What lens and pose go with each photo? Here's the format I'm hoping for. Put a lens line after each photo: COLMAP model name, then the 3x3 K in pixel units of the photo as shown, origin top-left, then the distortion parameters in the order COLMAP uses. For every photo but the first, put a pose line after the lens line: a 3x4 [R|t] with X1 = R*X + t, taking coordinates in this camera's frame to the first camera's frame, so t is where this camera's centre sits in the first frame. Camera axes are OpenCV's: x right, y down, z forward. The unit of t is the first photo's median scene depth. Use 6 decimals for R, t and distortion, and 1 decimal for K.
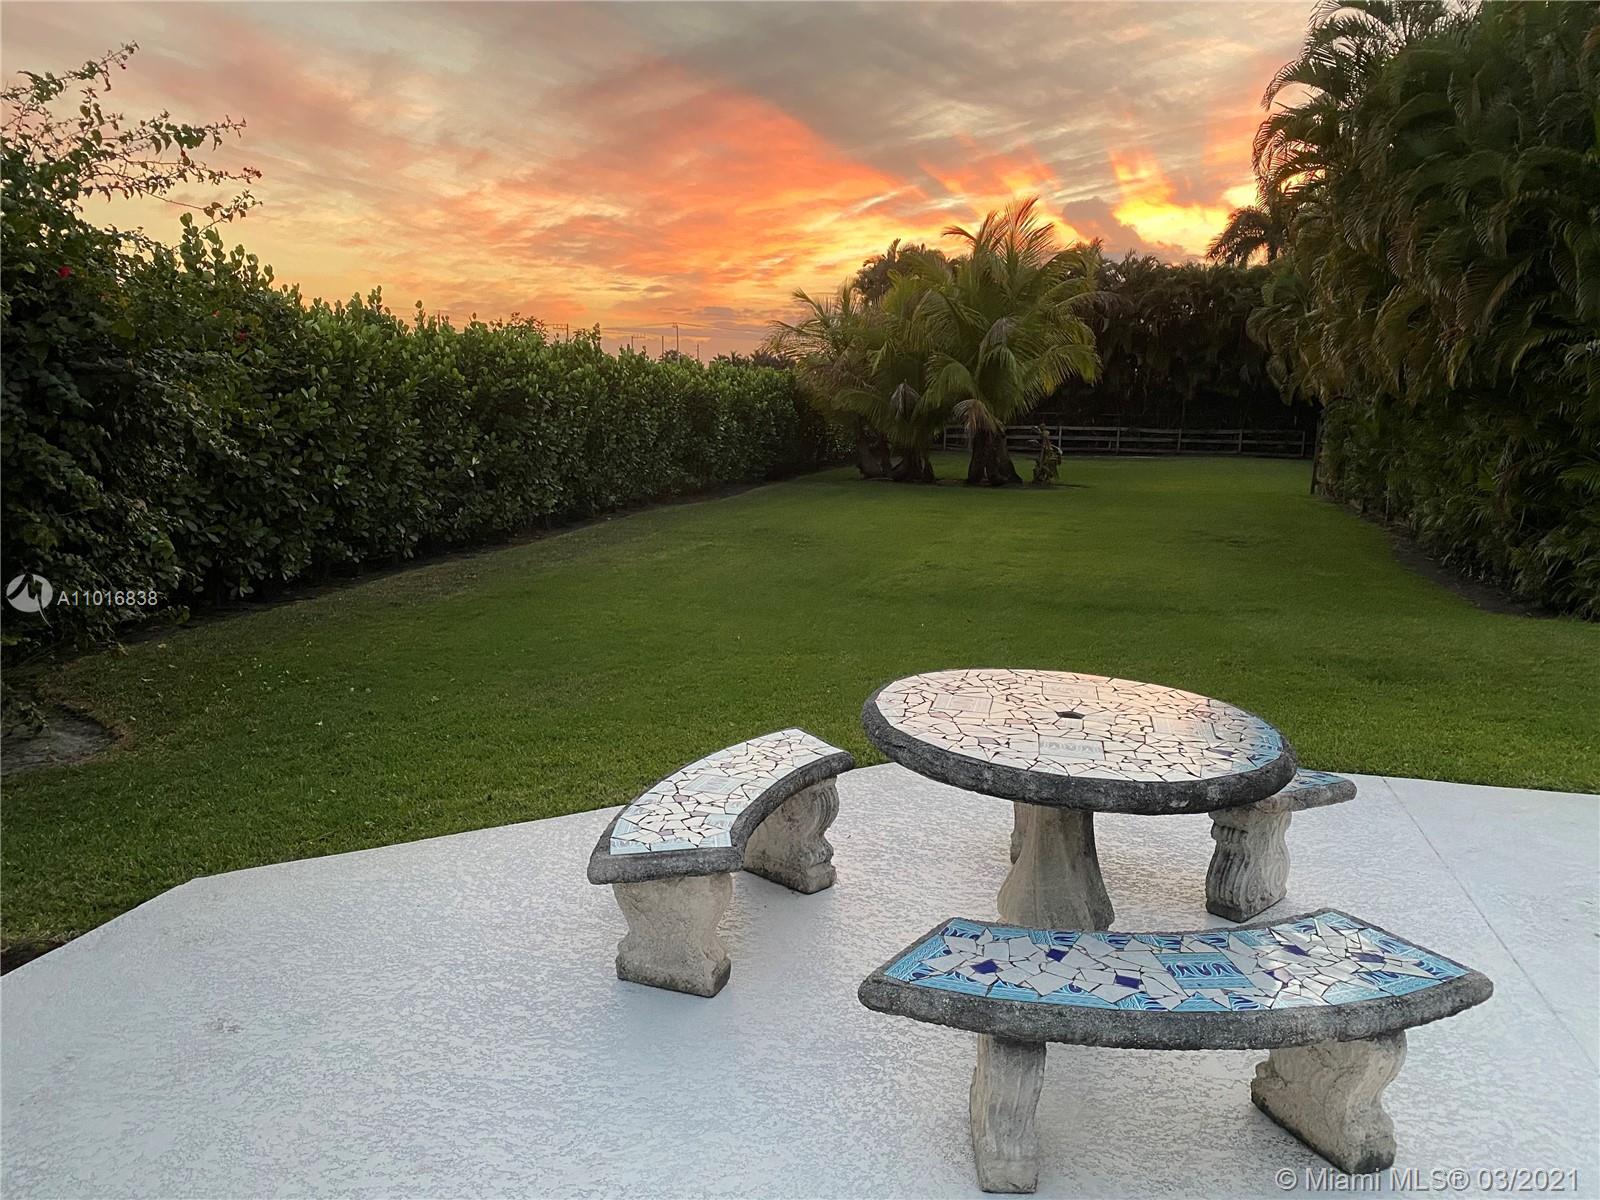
lens RADIAL K [[1209.0, 0, 800.0], [0, 1209.0, 600.0], [0, 0, 1]] dist [0.004555, -0.003154]
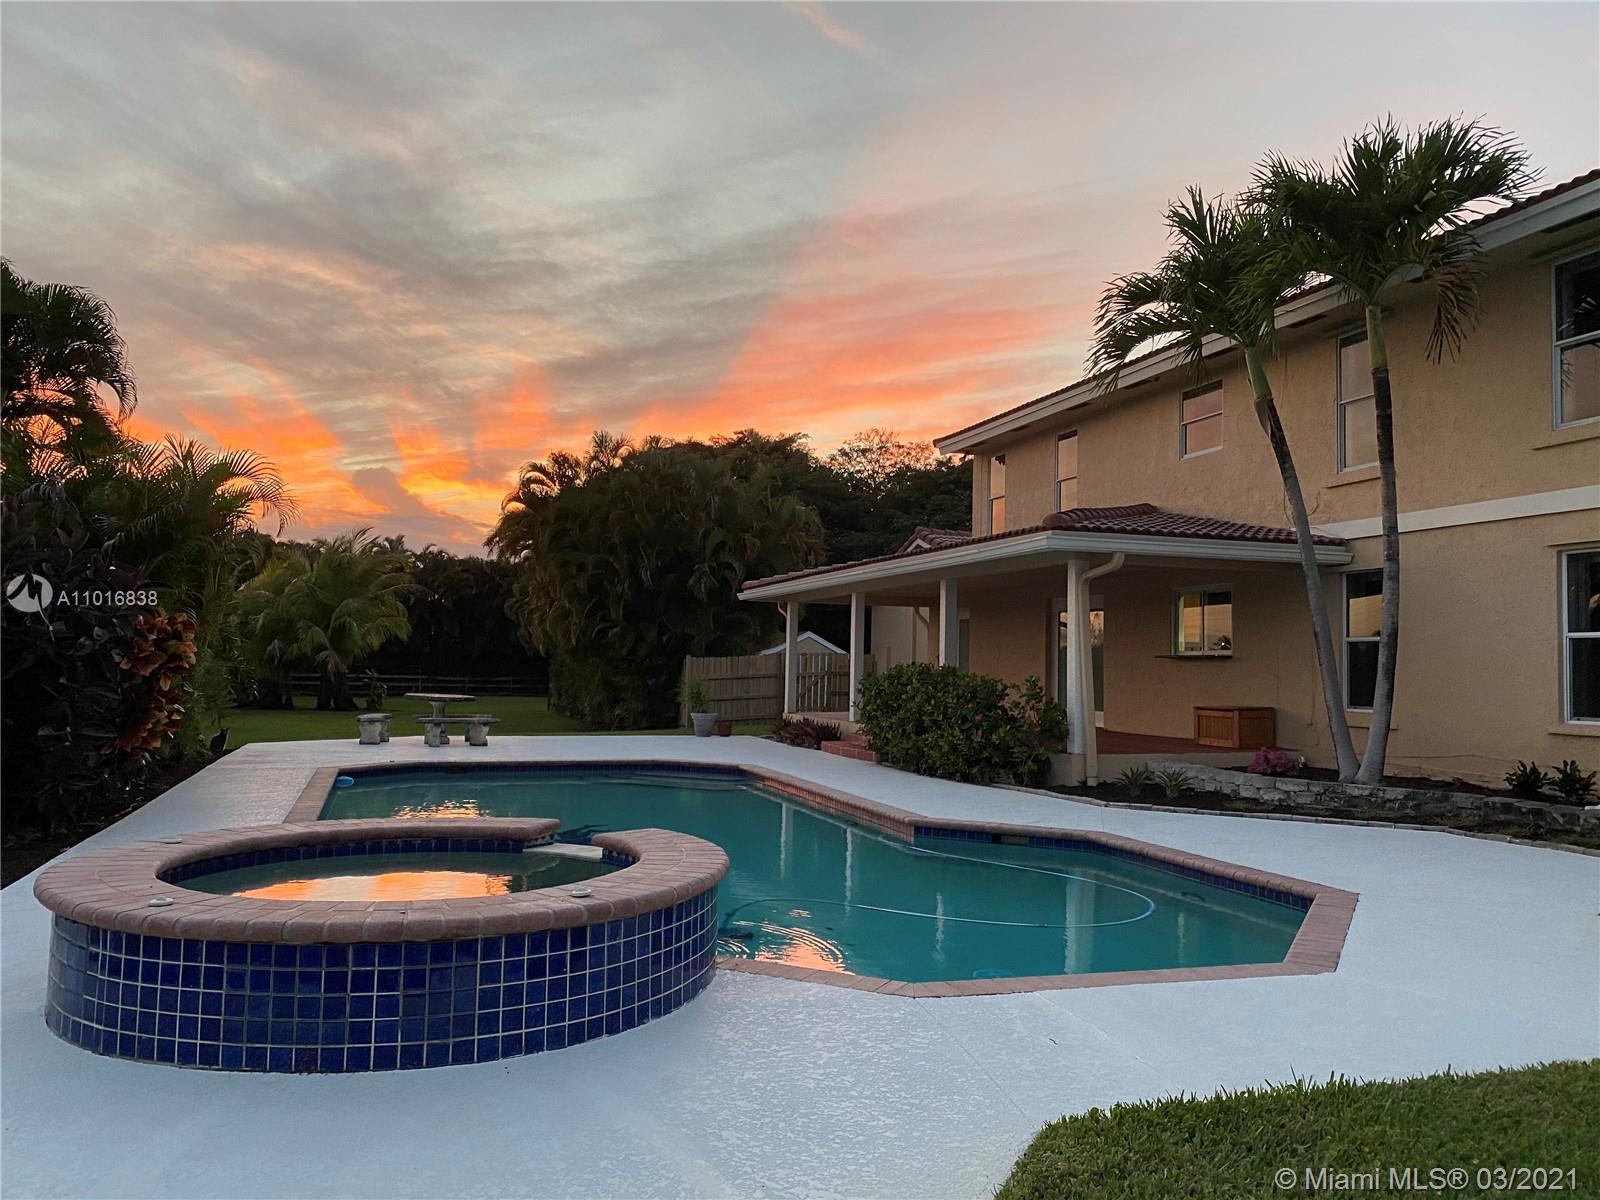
lens RADIAL K [[1211.3, 0, 799.7], [0, 1211.3, 564.6], [0, 0, 1]] dist [0.034284, -0.000604]
pose [[0.844834, 0.049105, 0.532770, -0.096669], [0.080656, 0.972710, -0.217553, 0.059167], [-0.528913, 0.226768, 0.817818, -0.320559]]
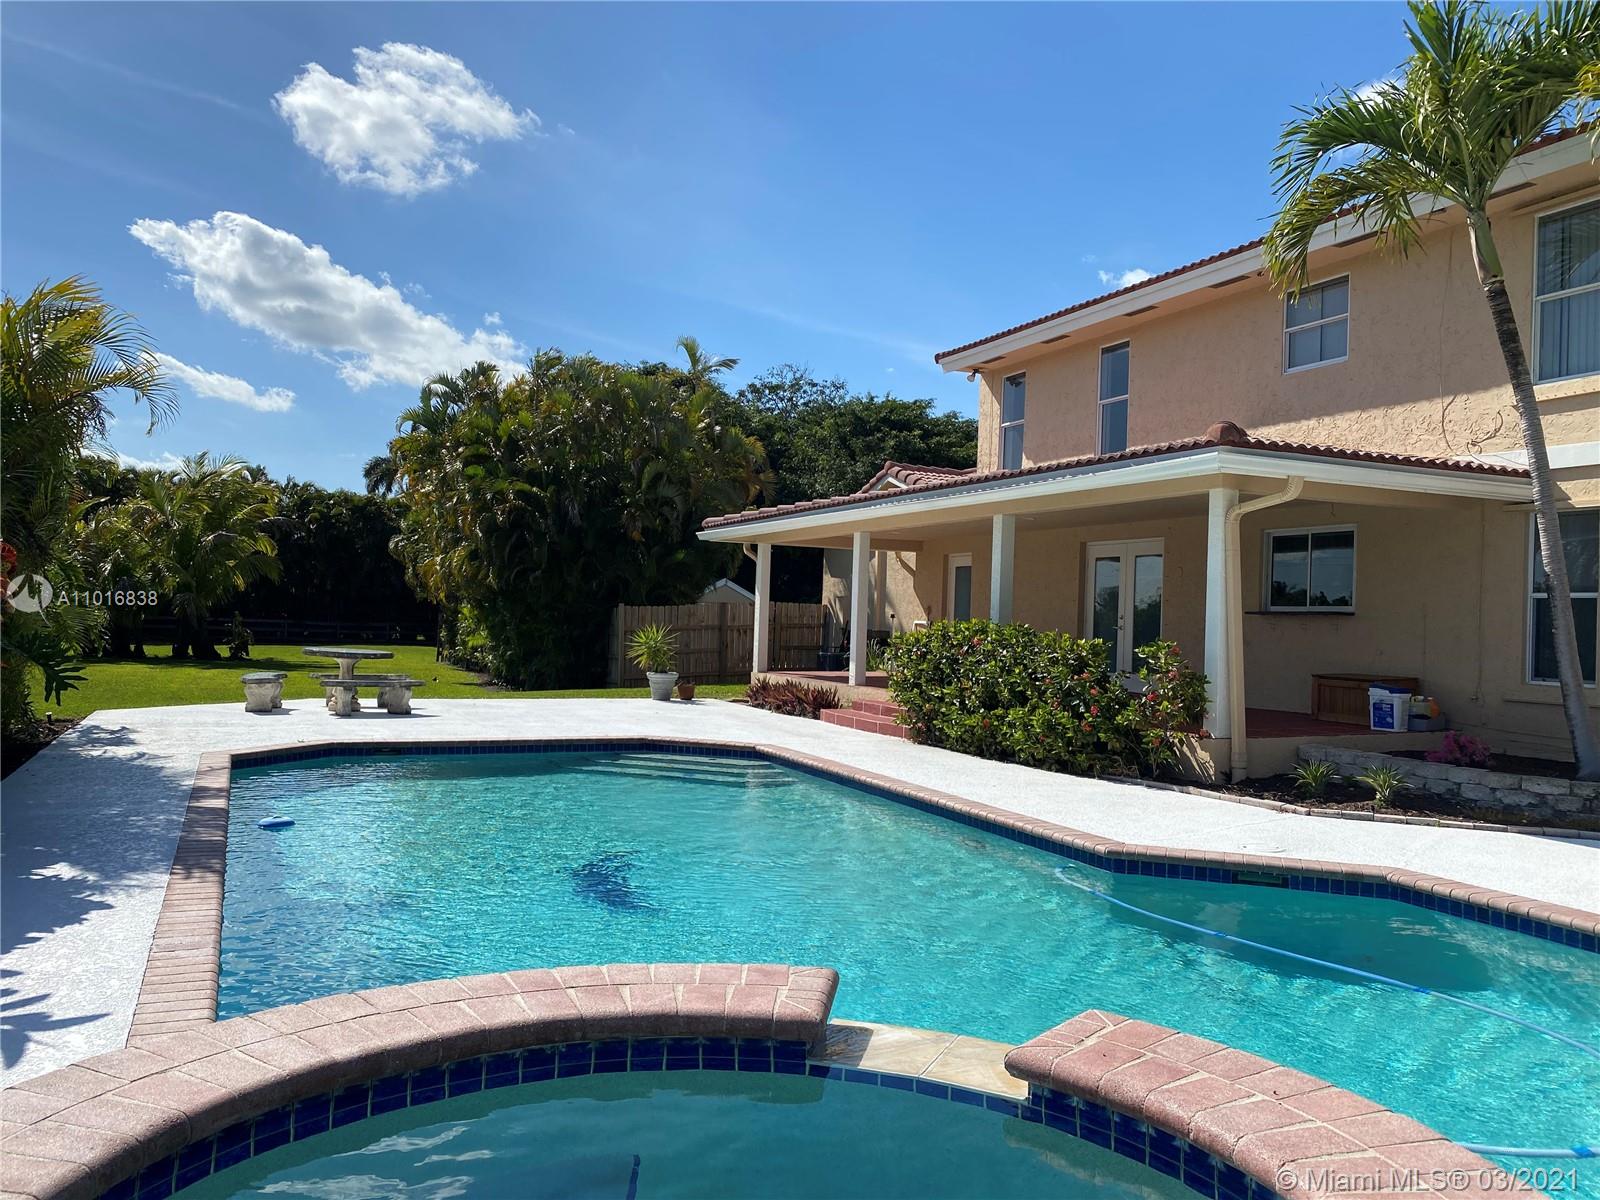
lens RADIAL K [[1209.0, 0, 800.0], [0, 1209.0, 600.0], [0, 0, 1]] dist [0.004555, -0.003154]
pose [[0.781433, 0.022361, 0.623588, -0.085744], [0.082595, 0.986858, -0.138889, 0.043968], [-0.618498, 0.160037, 0.769317, -0.232579]]
